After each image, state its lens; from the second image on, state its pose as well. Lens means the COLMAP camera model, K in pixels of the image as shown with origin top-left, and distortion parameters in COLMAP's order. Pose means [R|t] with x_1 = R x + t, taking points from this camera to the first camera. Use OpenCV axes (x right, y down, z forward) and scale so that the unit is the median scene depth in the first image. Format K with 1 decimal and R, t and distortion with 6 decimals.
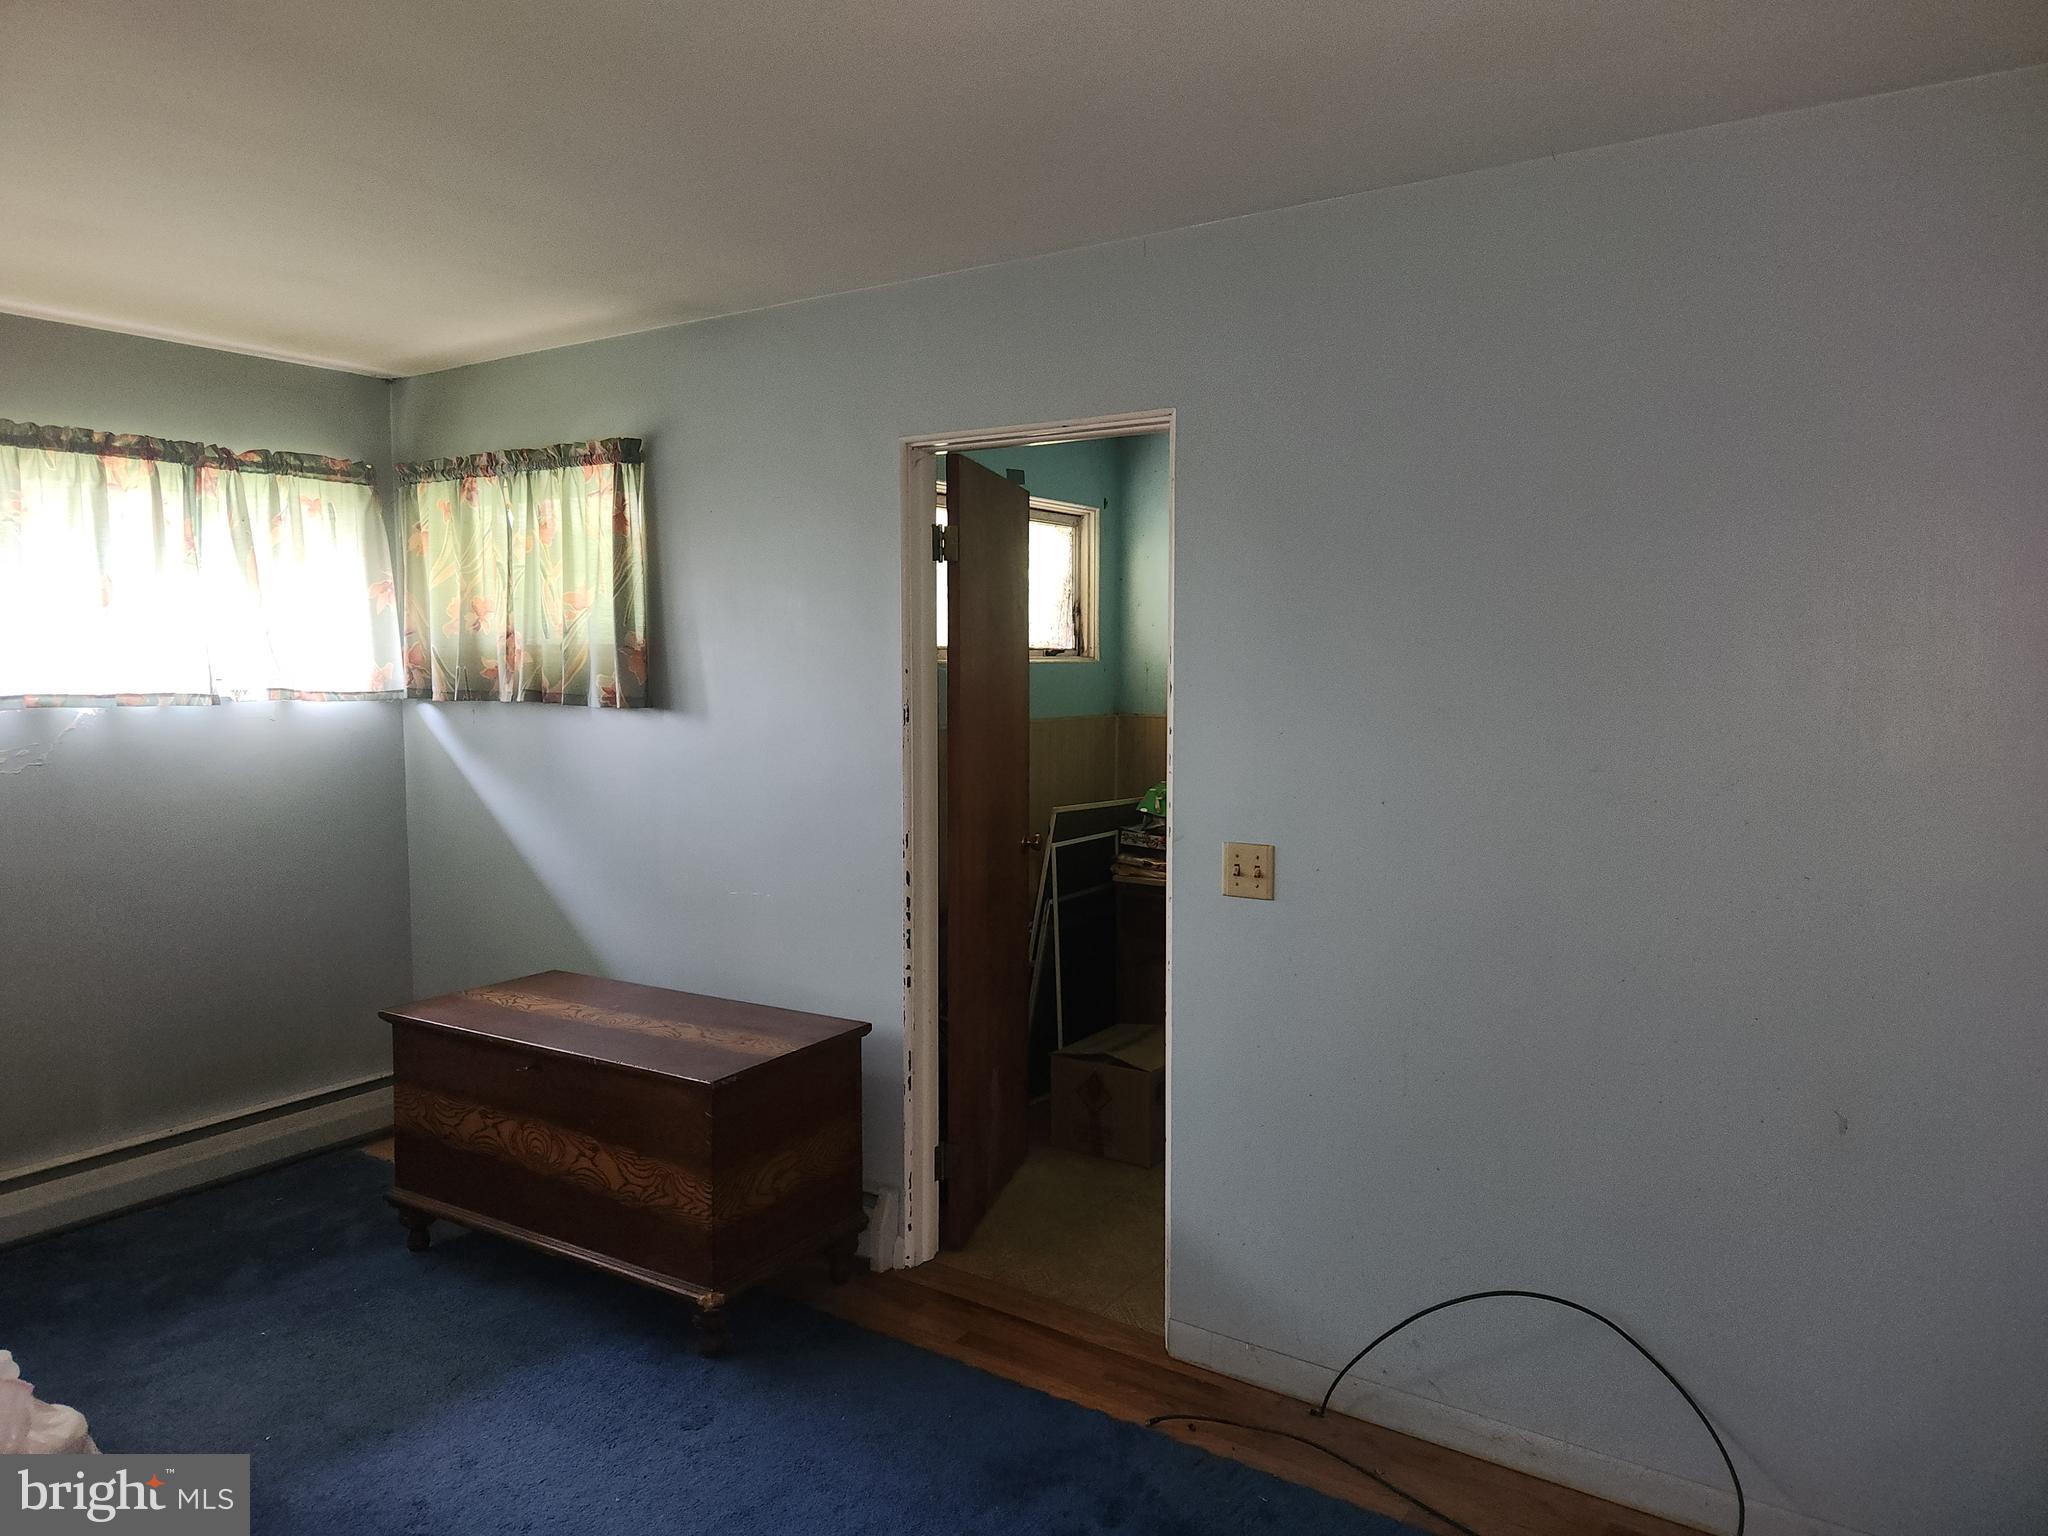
lens RADIAL K [[1368.0, 0, 1026.3], [0, 1368.0, 768.1], [0, 0, 1]] dist [0.034009, -0.027984]
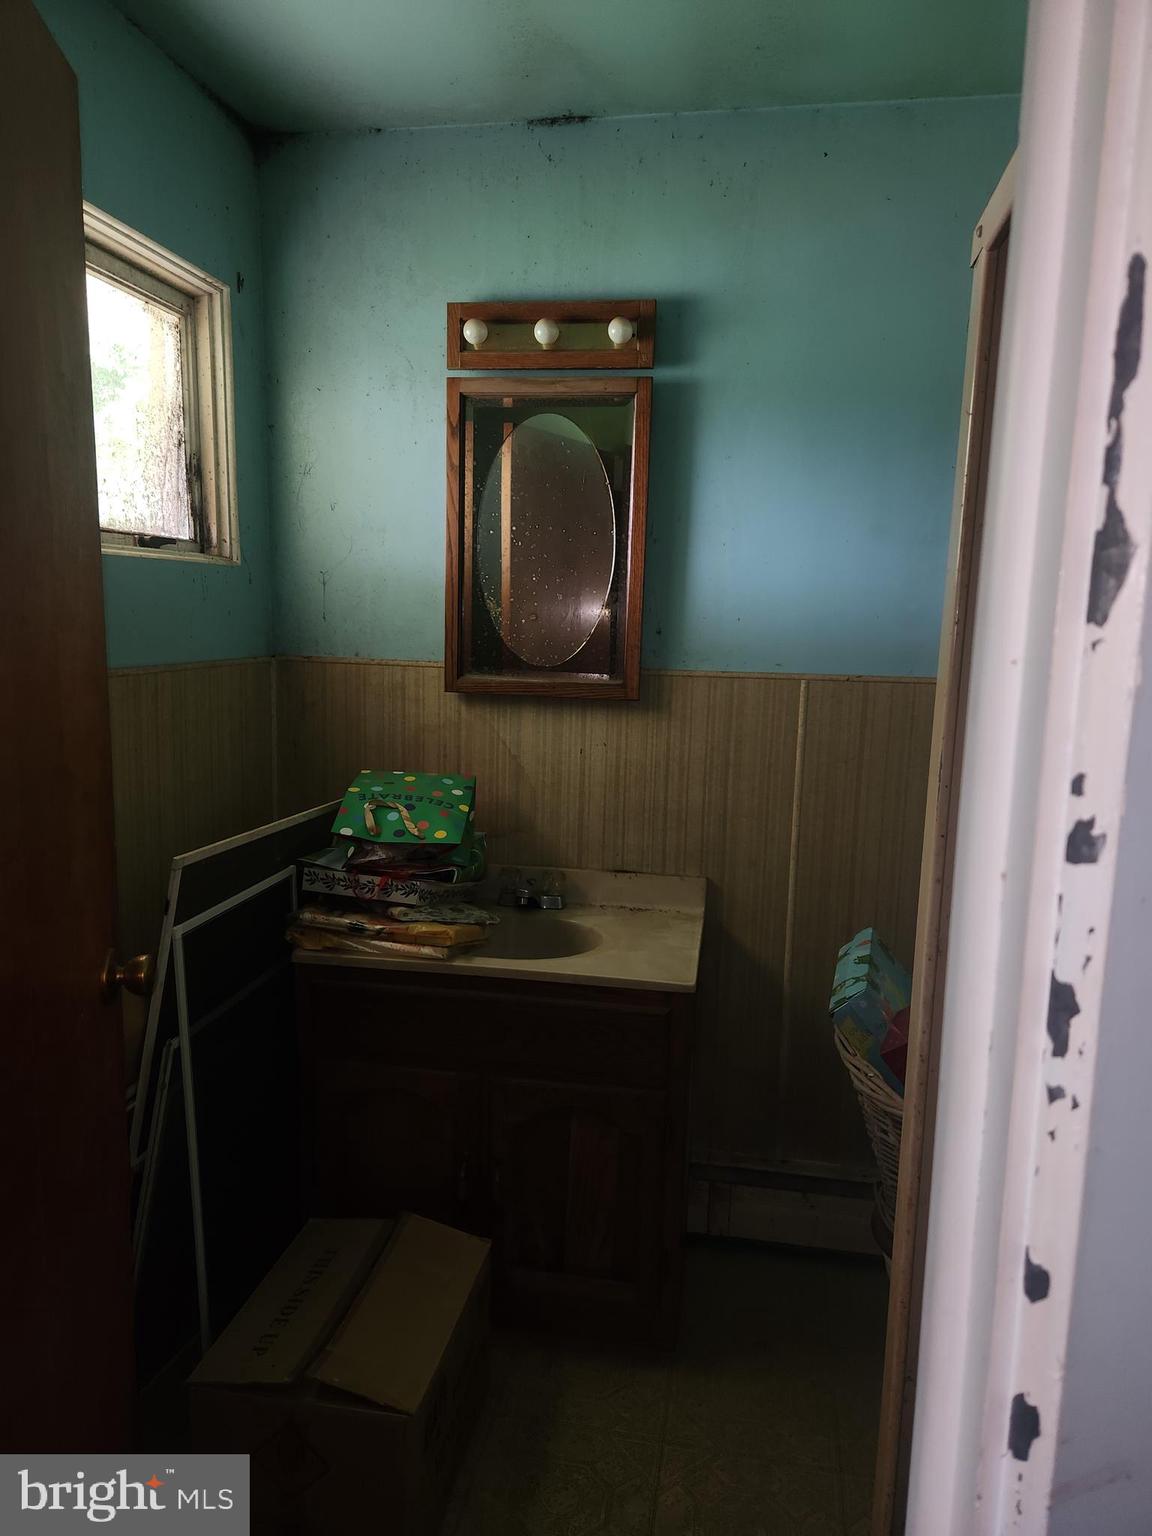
lens RADIAL K [[1026.0, 0, 590.8], [0, 1026.0, 769.5], [0, 0, 1]] dist [0.034009, -0.027984]
pose [[0.908662, -0.042918, 0.415321, 0.003485], [0.012194, 0.997007, 0.076348, -0.024654], [-0.417355, -0.064311, 0.906465, 0.571697]]
